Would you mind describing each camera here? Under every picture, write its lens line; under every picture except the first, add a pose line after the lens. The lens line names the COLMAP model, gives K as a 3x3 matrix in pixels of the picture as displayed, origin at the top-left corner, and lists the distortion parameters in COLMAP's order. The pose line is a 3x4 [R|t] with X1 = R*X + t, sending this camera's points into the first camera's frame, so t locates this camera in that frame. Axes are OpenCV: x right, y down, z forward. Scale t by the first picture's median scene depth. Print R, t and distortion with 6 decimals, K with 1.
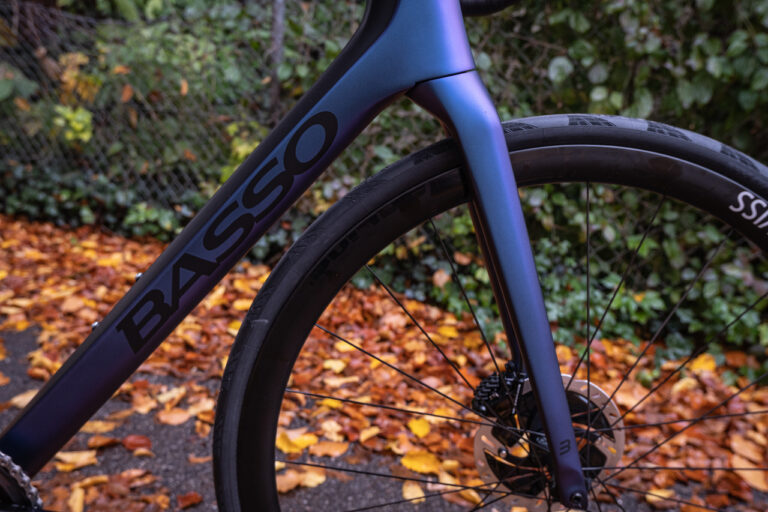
lens RADIAL K [[726.0, 0, 388.7], [0, 726.0, 258.2], [0, 0, 1]] dist [-0.051962, 0.106899]
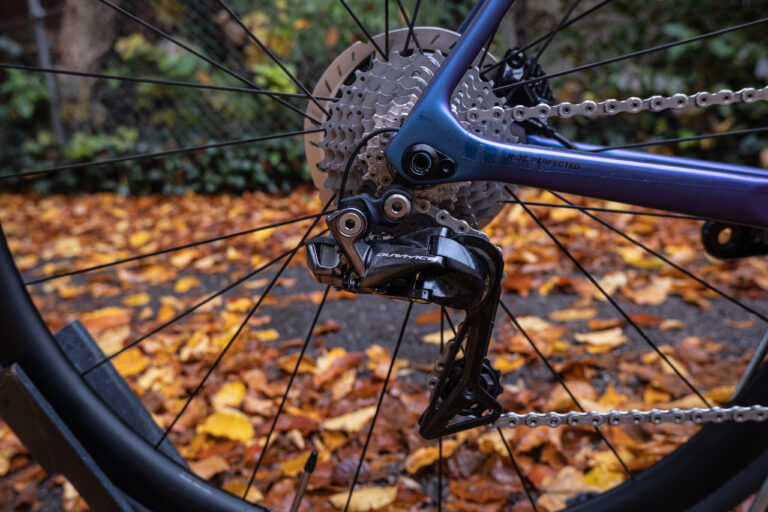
lens RADIAL K [[726.0, 0, 388.7], [0, 726.0, 258.2], [0, 0, 1]] dist [-0.051962, 0.106899]
pose [[0.987944, -0.137438, -0.071262, -0.370083], [0.137598, 0.990485, -0.002686, 0.094948], [0.070953, -0.007151, 0.997454, 0.097939]]
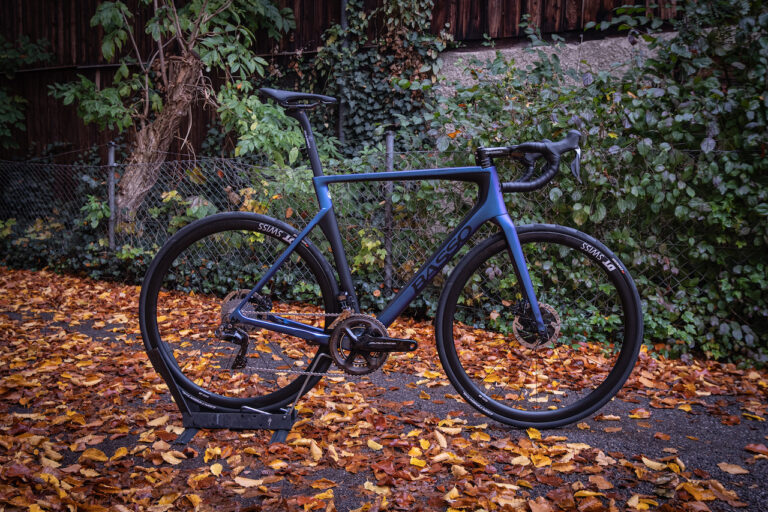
lens RADIAL K [[726.0, 0, 388.7], [0, 726.0, 258.2], [0, 0, 1]] dist [-0.051962, 0.106899]
pose [[0.997995, -0.031640, -0.054813, -0.084177], [0.023770, 0.990048, -0.138705, 0.135974], [0.058656, 0.137124, 0.988816, -0.774515]]
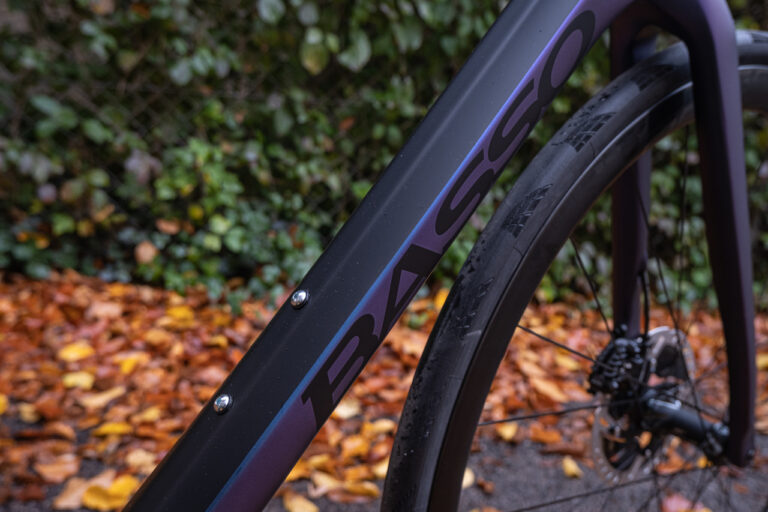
lens RADIAL K [[726.0, 0, 388.7], [0, 726.0, 258.2], [0, 0, 1]] dist [-0.051962, 0.106899]
pose [[0.820136, -0.136128, 0.555740, -0.180587], [0.102778, 0.990537, 0.090955, -0.014805], [-0.562862, -0.017477, 0.826366, 0.151896]]
